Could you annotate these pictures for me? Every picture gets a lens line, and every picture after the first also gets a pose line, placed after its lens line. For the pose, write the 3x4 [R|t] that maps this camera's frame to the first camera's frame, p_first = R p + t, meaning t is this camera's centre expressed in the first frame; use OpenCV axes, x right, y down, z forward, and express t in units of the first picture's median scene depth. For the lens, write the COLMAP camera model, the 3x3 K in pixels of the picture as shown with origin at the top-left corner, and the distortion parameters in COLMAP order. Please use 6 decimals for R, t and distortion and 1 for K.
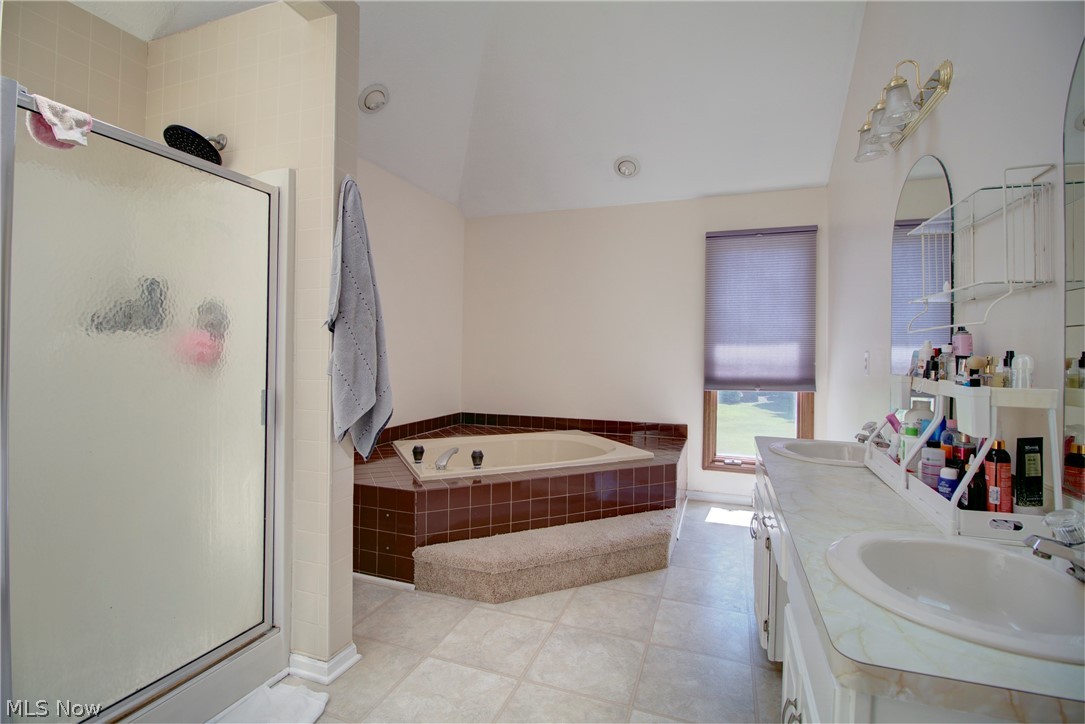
lens RADIAL K [[512.5, 0, 540.6], [0, 512.5, 349.2], [0, 0, 1]] dist [0.001461, -0.014353]
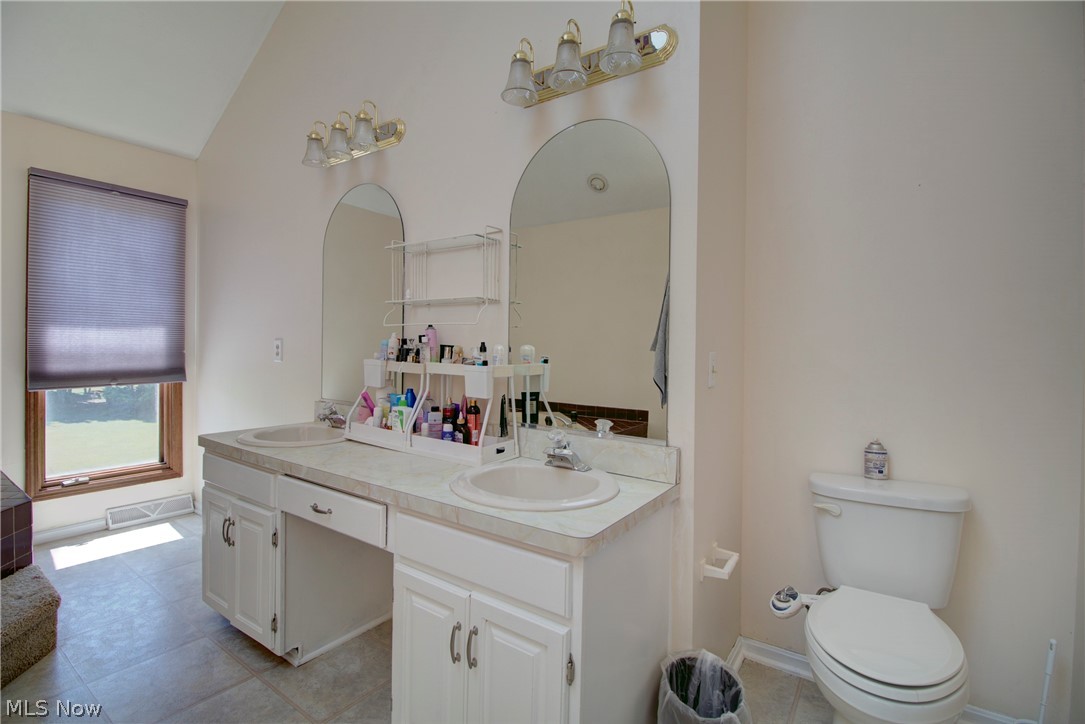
lens RADIAL K [[512.5, 0, 540.6], [0, 512.5, 349.2], [0, 0, 1]] dist [0.001461, -0.014353]
pose [[0.229948, -0.014769, 0.973091, -0.208819], [-0.016245, 0.999687, 0.019012, -0.002710], [-0.973067, -0.020180, 0.229636, 0.166595]]
